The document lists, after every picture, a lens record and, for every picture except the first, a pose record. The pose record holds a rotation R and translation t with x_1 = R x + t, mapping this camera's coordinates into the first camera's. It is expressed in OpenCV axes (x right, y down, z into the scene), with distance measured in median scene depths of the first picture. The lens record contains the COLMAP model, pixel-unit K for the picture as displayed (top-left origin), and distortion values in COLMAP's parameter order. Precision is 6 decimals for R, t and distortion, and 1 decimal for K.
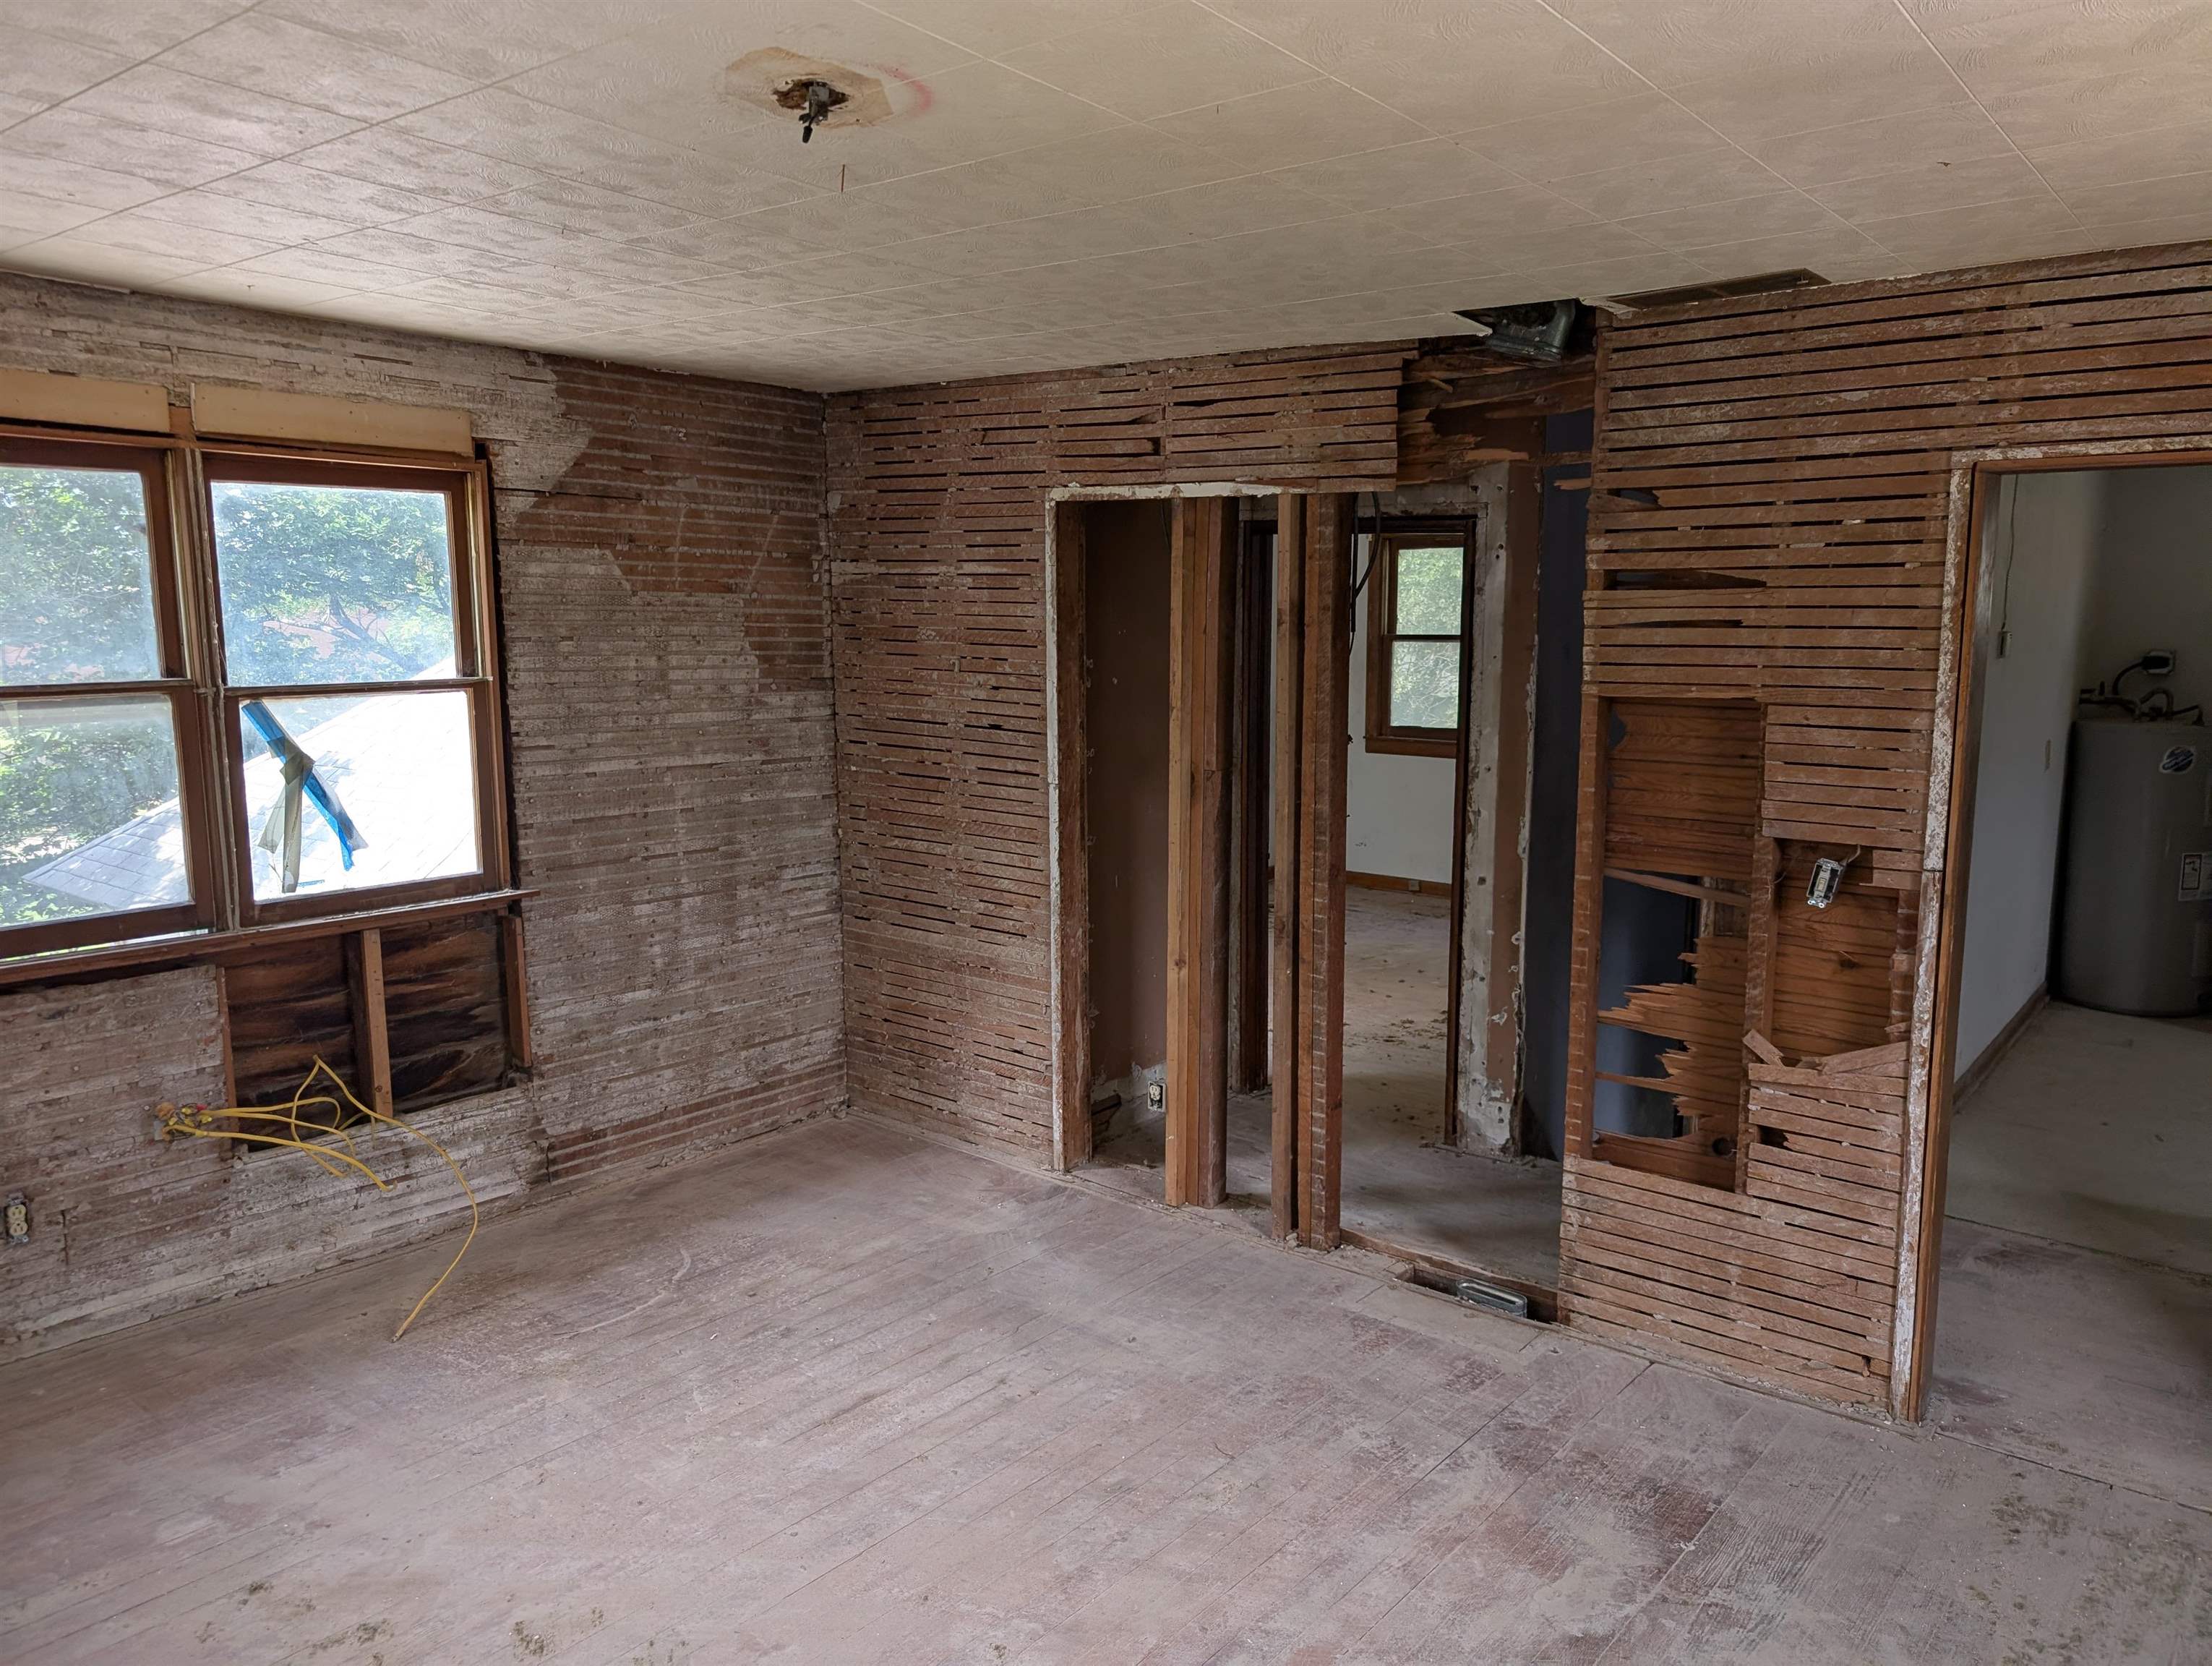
lens RADIAL K [[1586.8, 0, 1102.0], [0, 1586.8, 828.1], [0, 0, 1]] dist [0.020704, -0.008408]
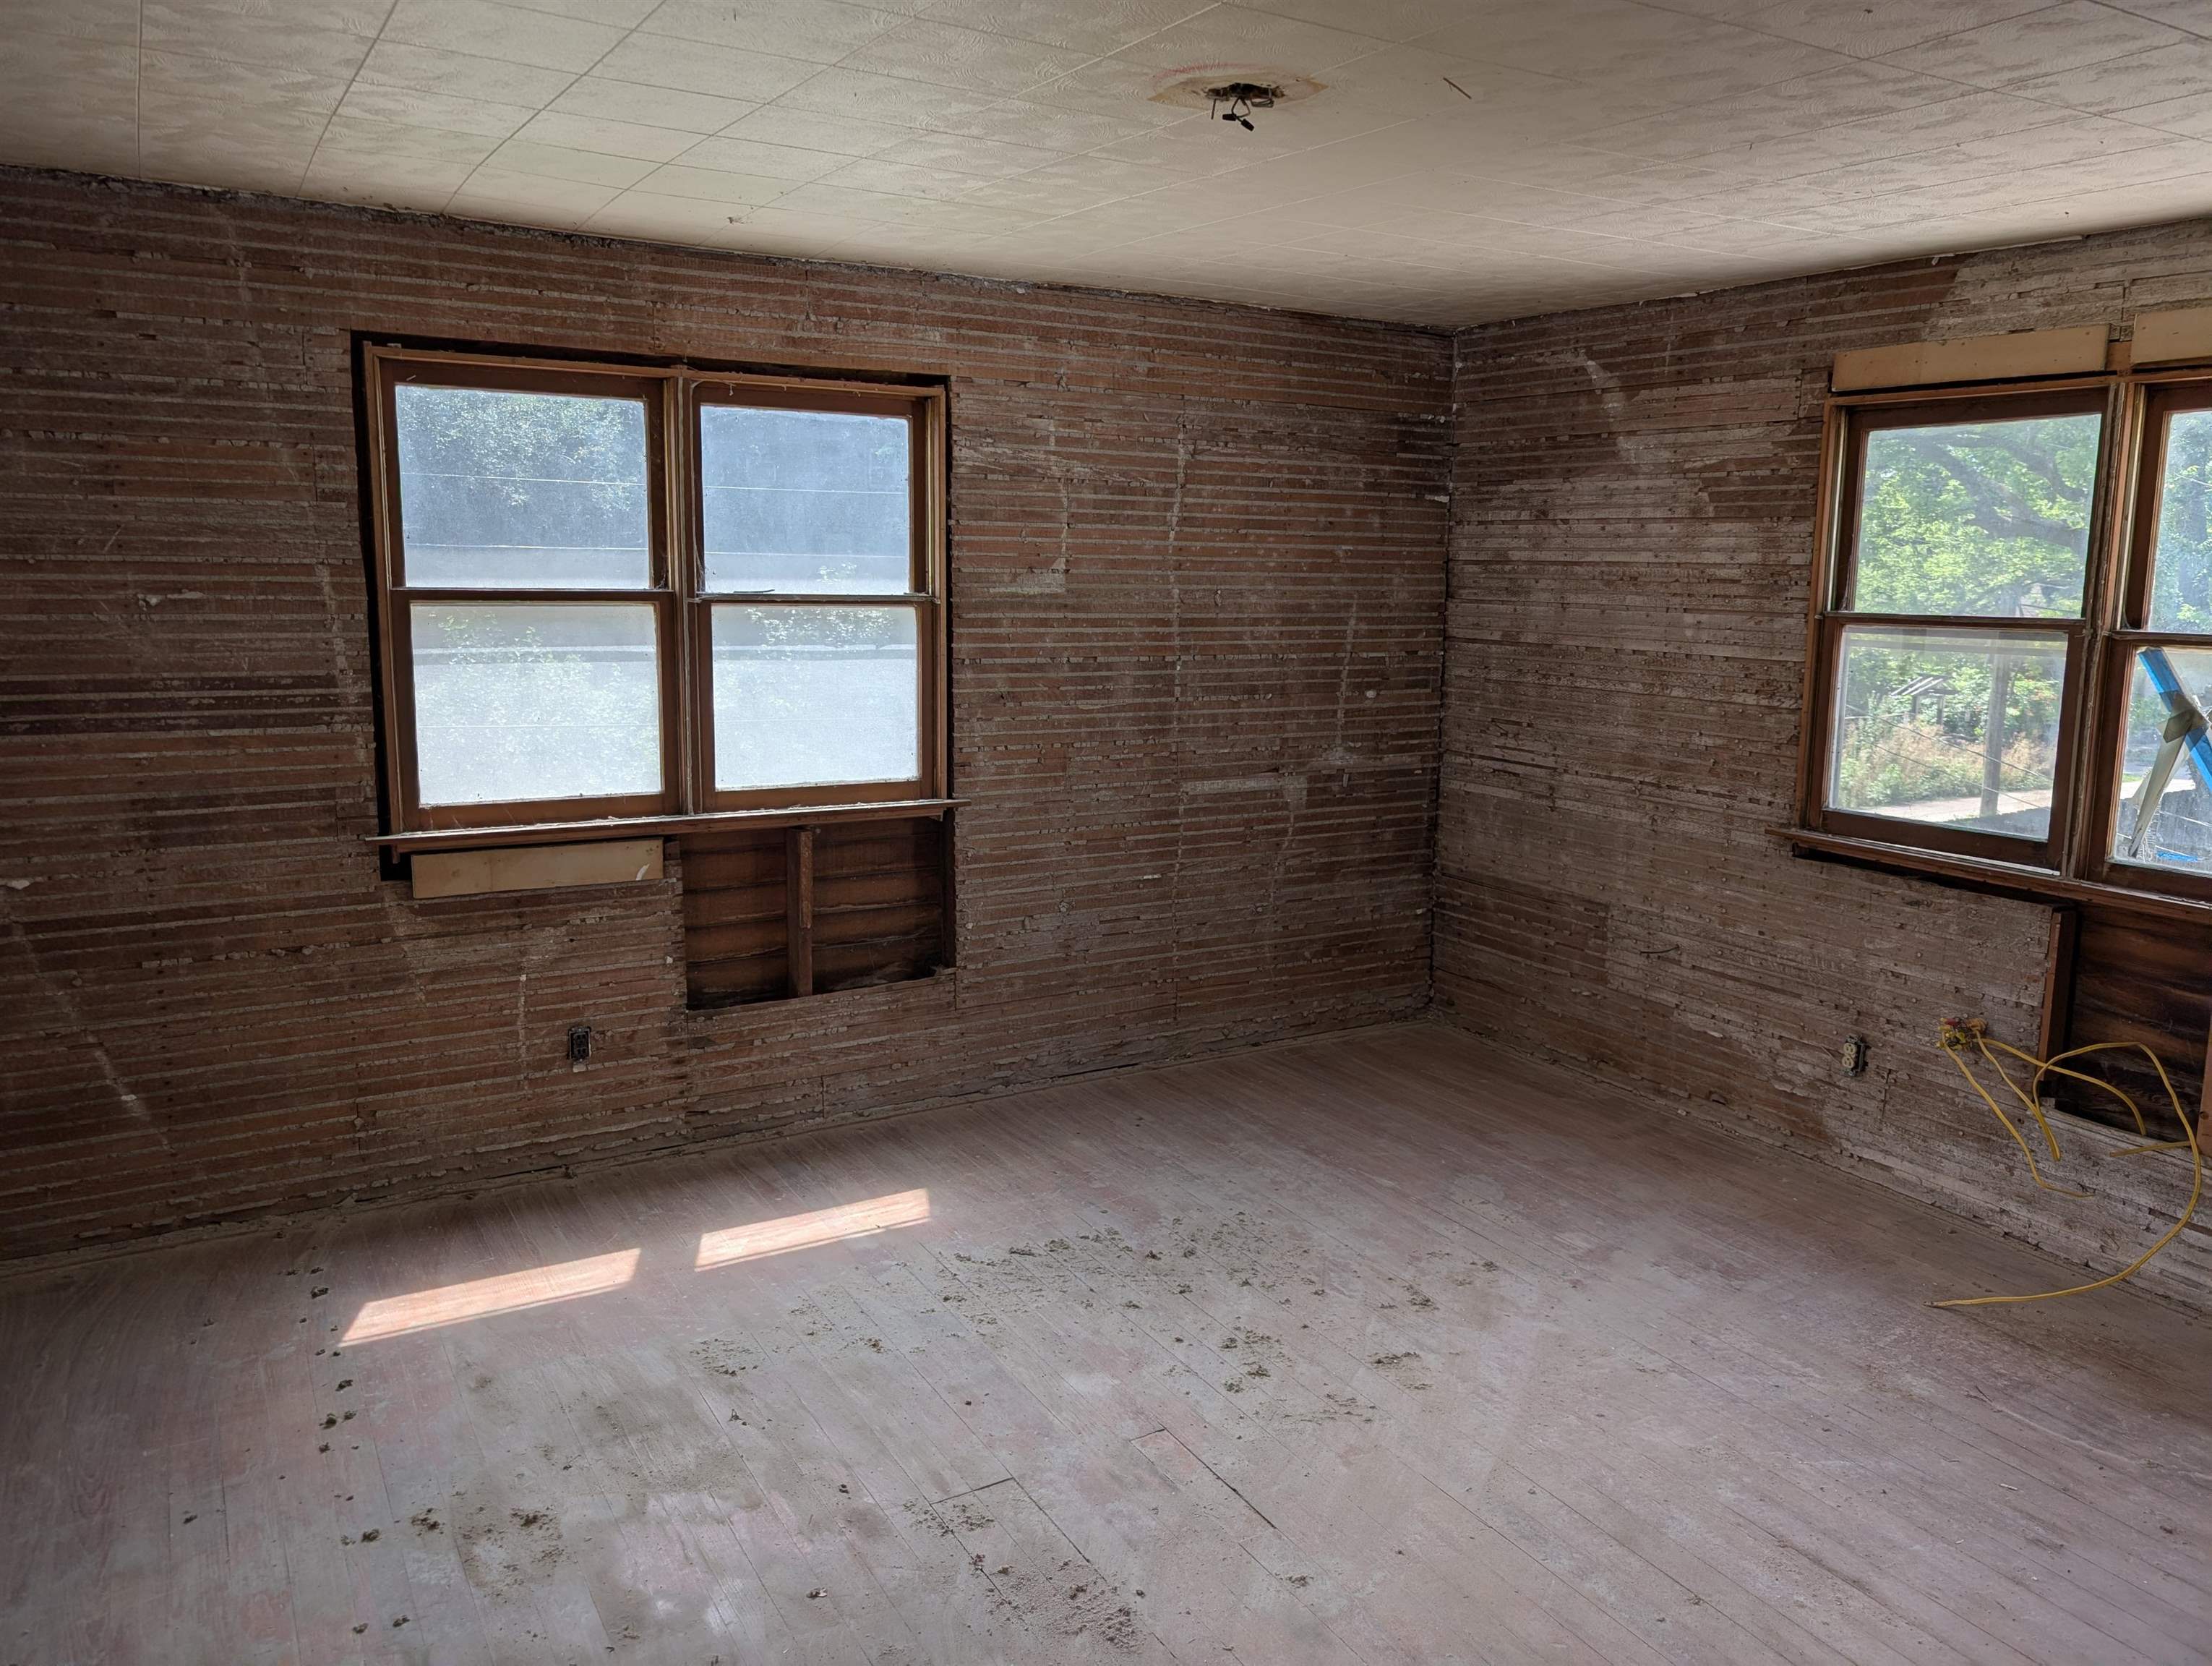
lens RADIAL K [[1586.8, 0, 1097.4], [0, 1586.8, 808.9], [0, 0, 1]] dist [0.020704, -0.008408]
pose [[-0.338062, 0.138791, -0.930834, 0.593048], [-0.146923, 0.969156, 0.197865, -0.088082], [0.929585, 0.203651, -0.307243, 0.780640]]
